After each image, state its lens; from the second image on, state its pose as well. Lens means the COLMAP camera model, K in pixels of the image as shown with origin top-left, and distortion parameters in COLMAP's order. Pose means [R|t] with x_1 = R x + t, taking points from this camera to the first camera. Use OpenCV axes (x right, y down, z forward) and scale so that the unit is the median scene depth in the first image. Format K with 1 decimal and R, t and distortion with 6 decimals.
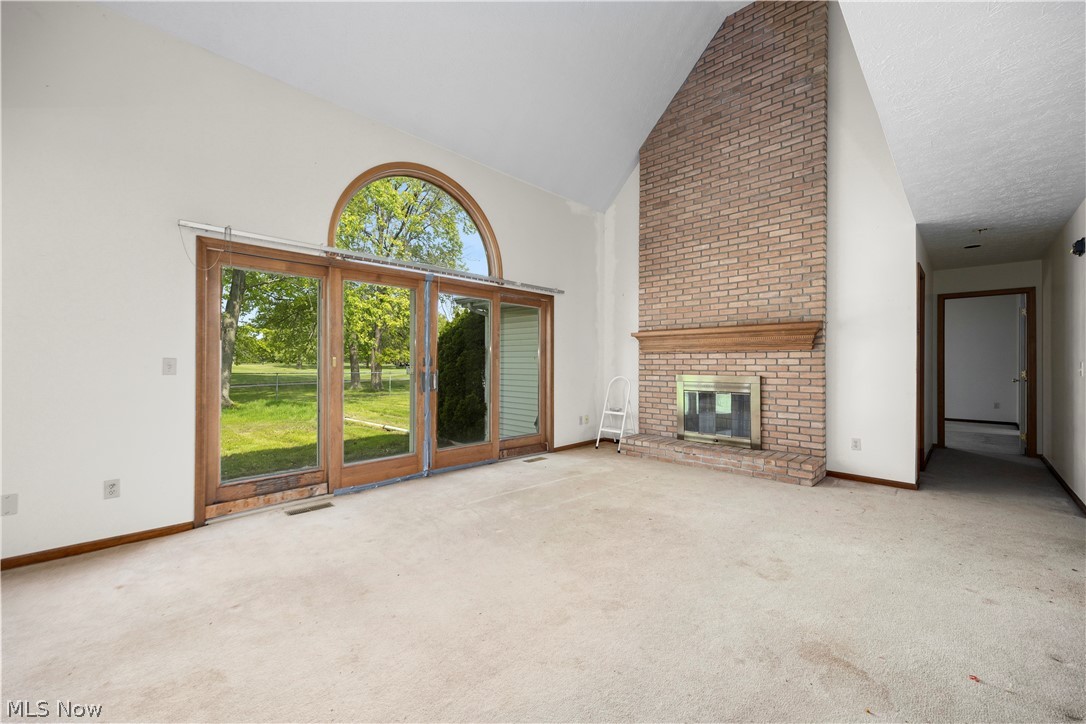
lens RADIAL K [[433.4, 0, 549.1], [0, 433.4, 364.8], [0, 0, 1]] dist [-0.000178, 0.001053]
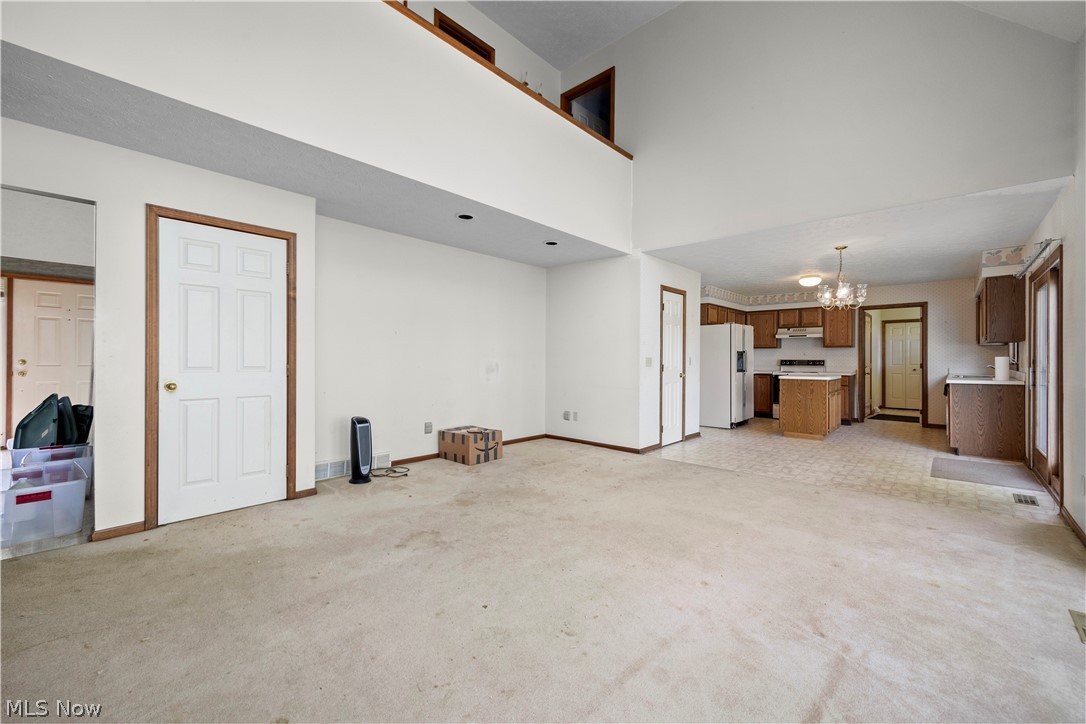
lens RADIAL K [[433.4, 0, 549.1], [0, 433.4, 363.1], [0, 0, 1]] dist [-0.000178, 0.001053]
pose [[-0.999725, -0.010036, -0.021174, 0.100928], [-0.010180, 0.999926, 0.006670, 0.000358], [0.021106, 0.006884, -0.999754, 1.053541]]
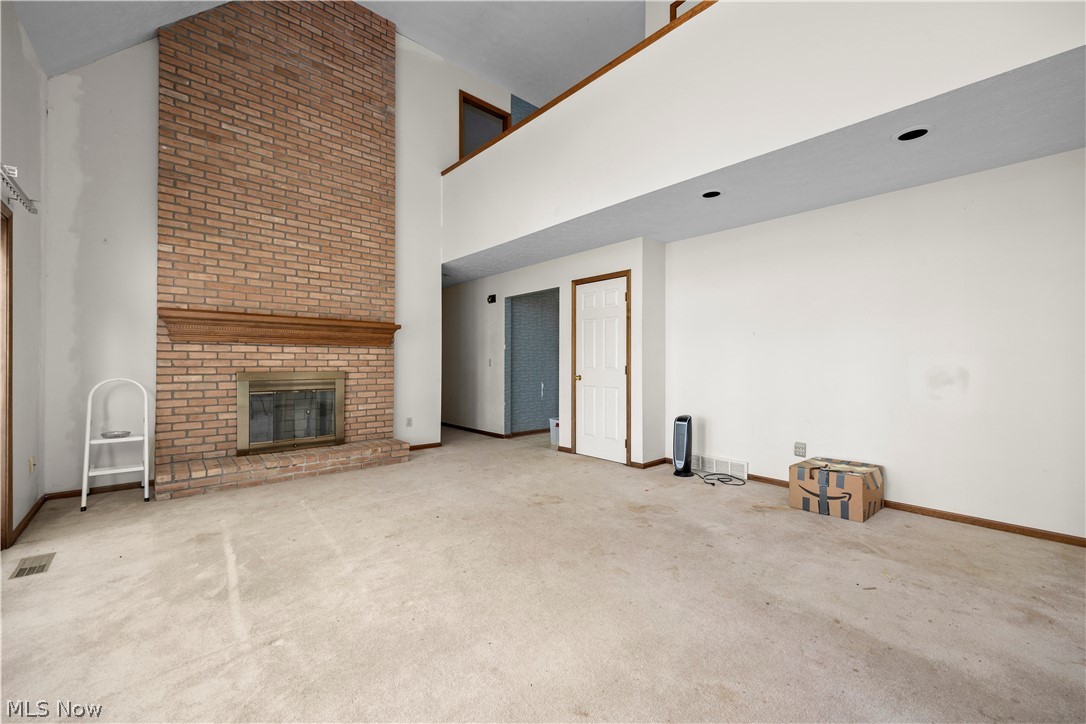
lens RADIAL K [[433.4, 0, 543.6], [0, 433.4, 362.4], [0, 0, 1]] dist [-0.000178, 0.001053]
pose [[0.077436, -0.004565, 0.996987, -0.473537], [-0.004036, 0.999980, 0.004892, -0.001181], [-0.996989, -0.004403, 0.077416, 0.444711]]
